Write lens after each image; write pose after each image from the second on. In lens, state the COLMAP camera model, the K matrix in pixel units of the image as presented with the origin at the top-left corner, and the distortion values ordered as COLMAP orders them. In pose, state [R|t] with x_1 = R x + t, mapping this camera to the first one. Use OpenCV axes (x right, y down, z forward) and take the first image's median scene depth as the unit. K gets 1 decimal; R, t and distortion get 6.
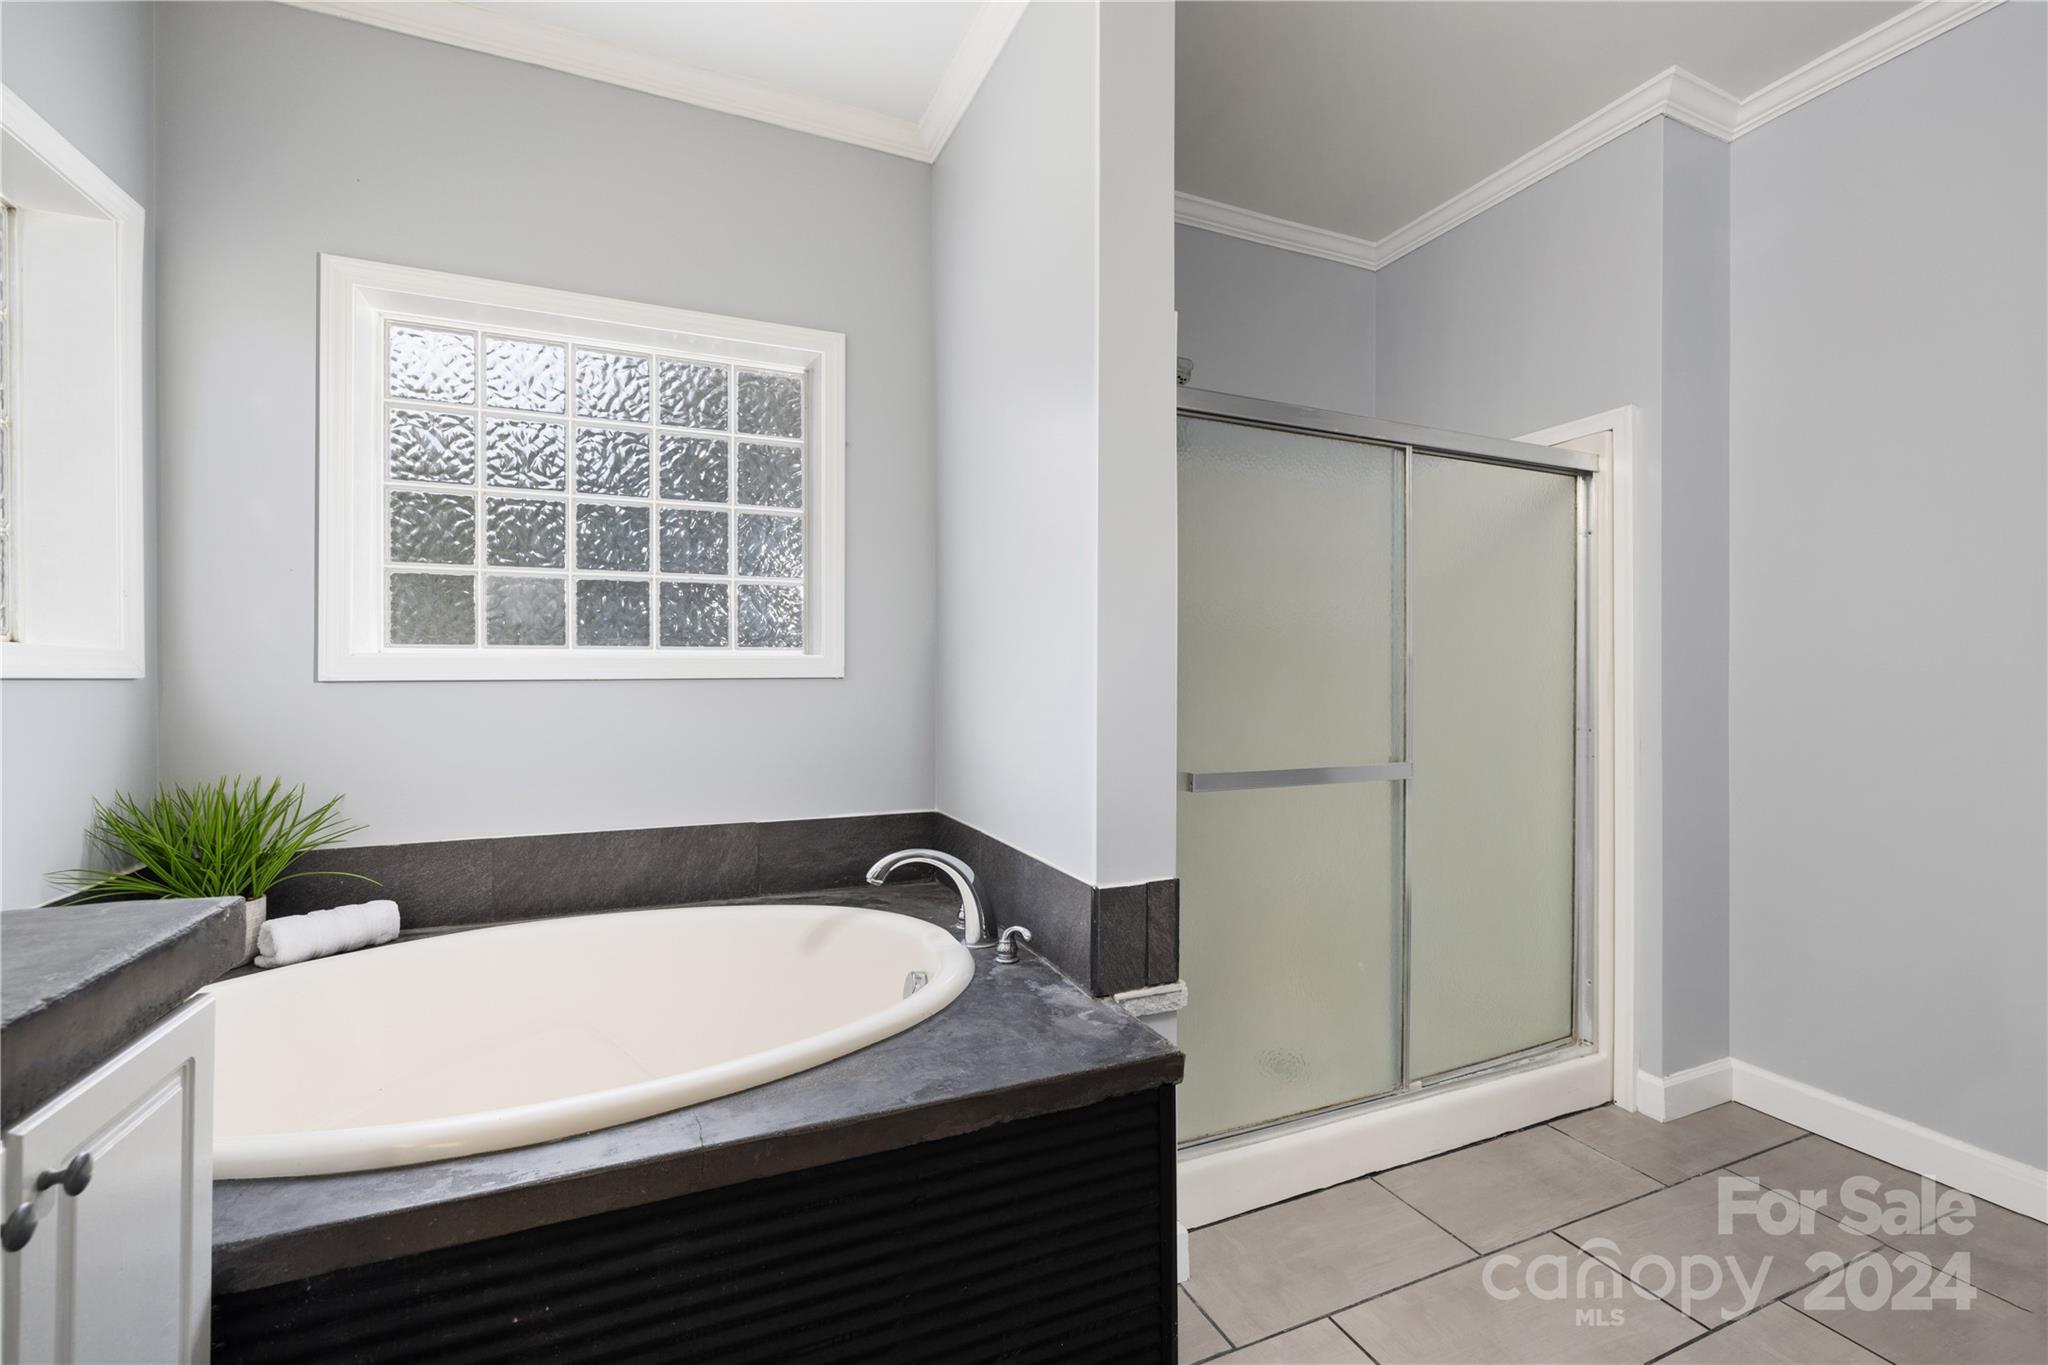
lens RADIAL K [[885.7, 0, 1033.6], [0, 885.7, 676.3], [0, 0, 1]] dist [0.000420, 0.000101]
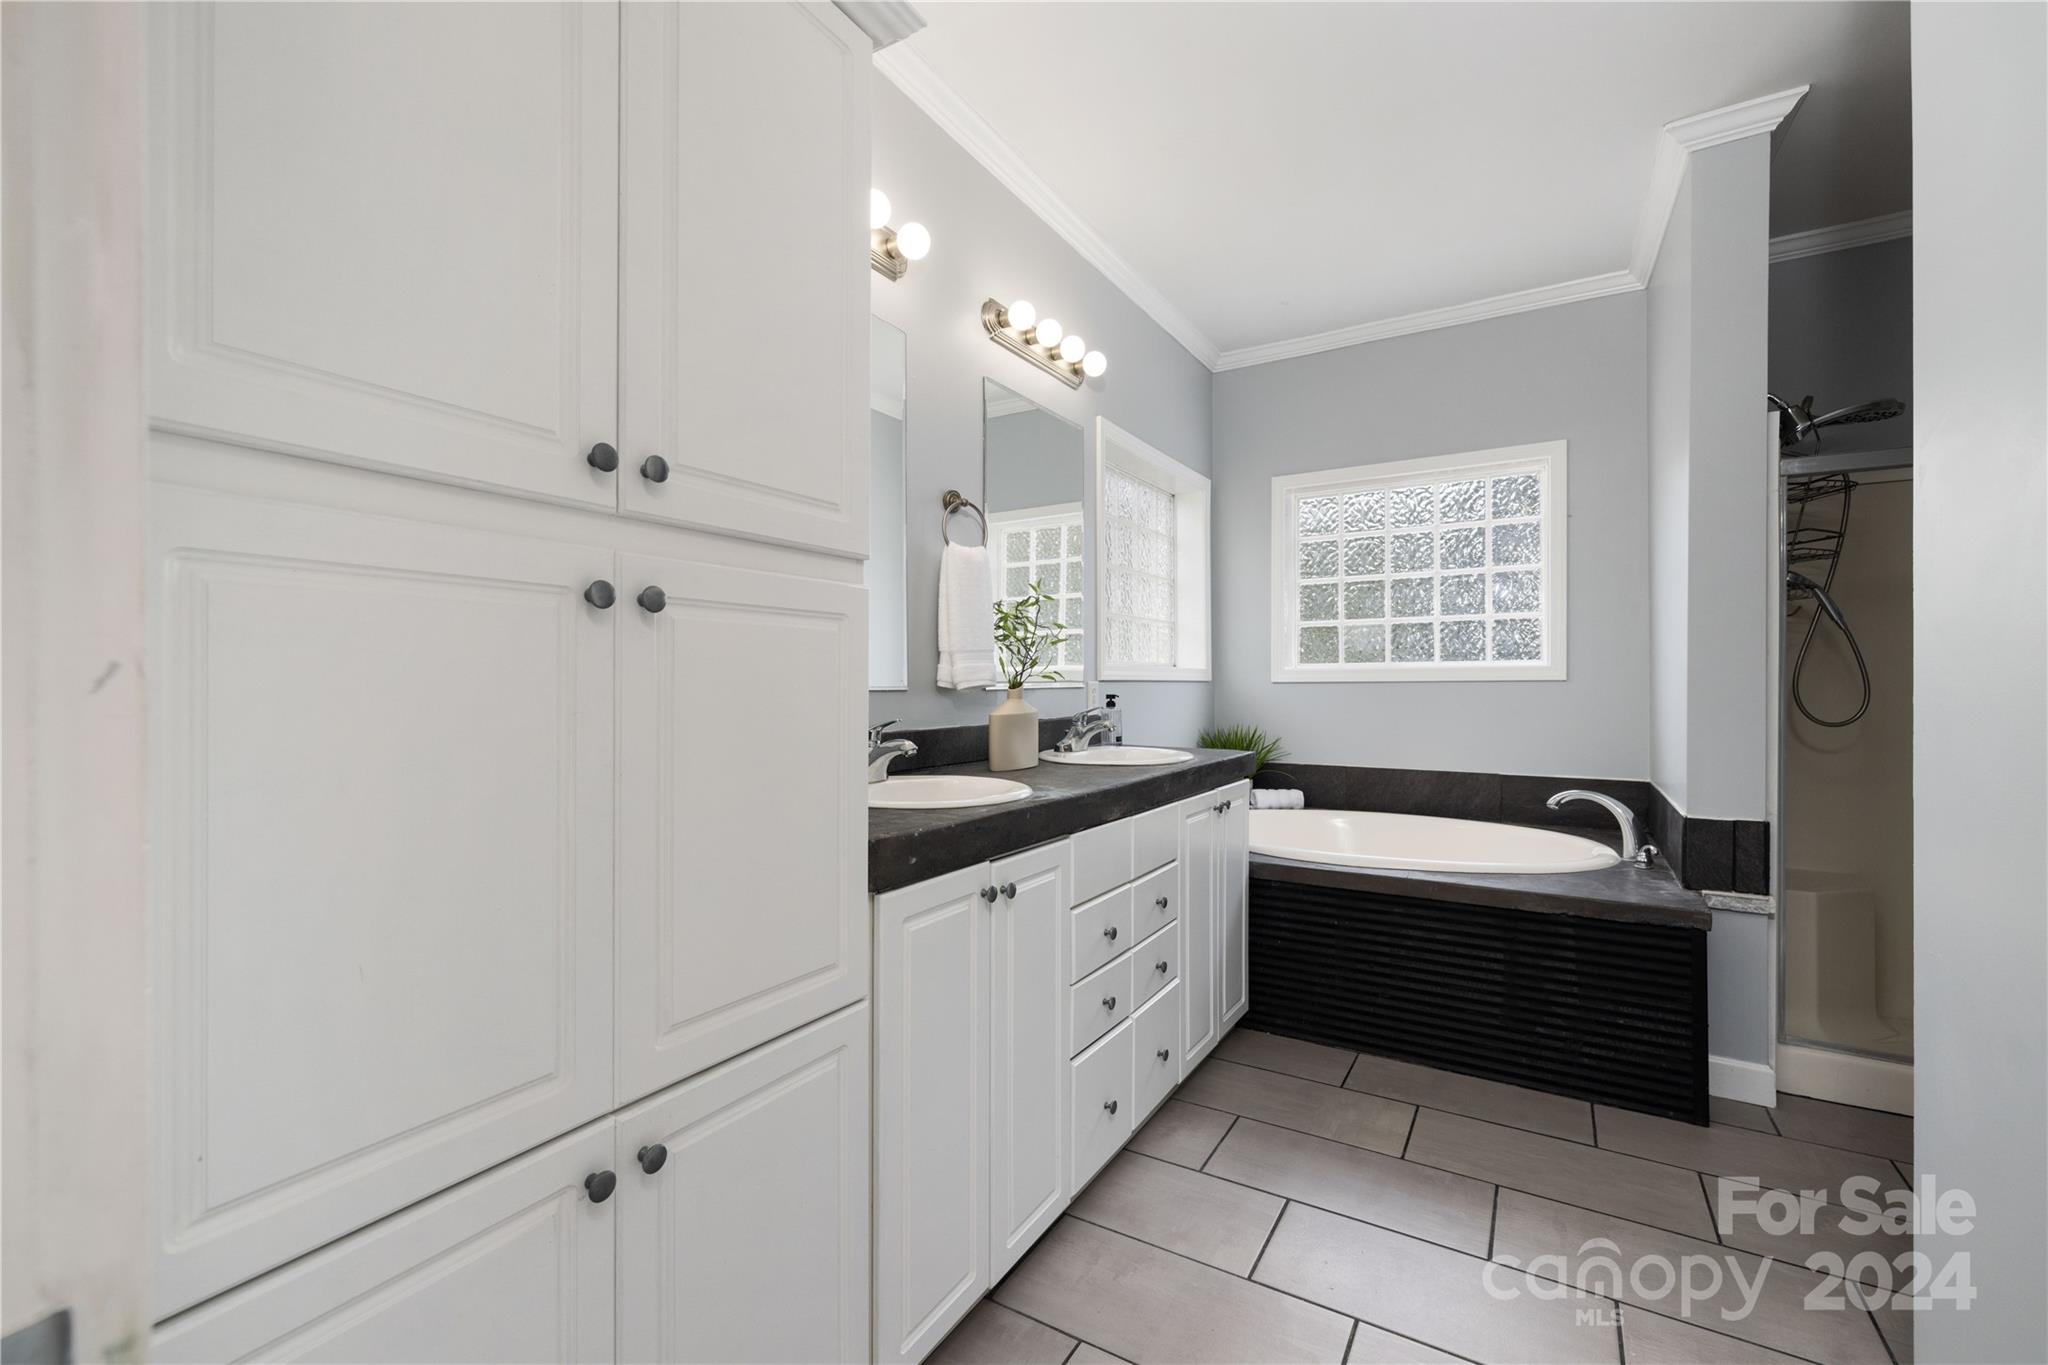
lens RADIAL K [[885.7, 0, 1033.6], [0, 885.7, 676.3], [0, 0, 1]] dist [0.000420, 0.000101]
pose [[0.596502, -0.008998, -0.802561, 0.468893], [0.005407, 0.999960, -0.007192, 0.000749], [0.802593, -0.000049, 0.596527, -0.607490]]
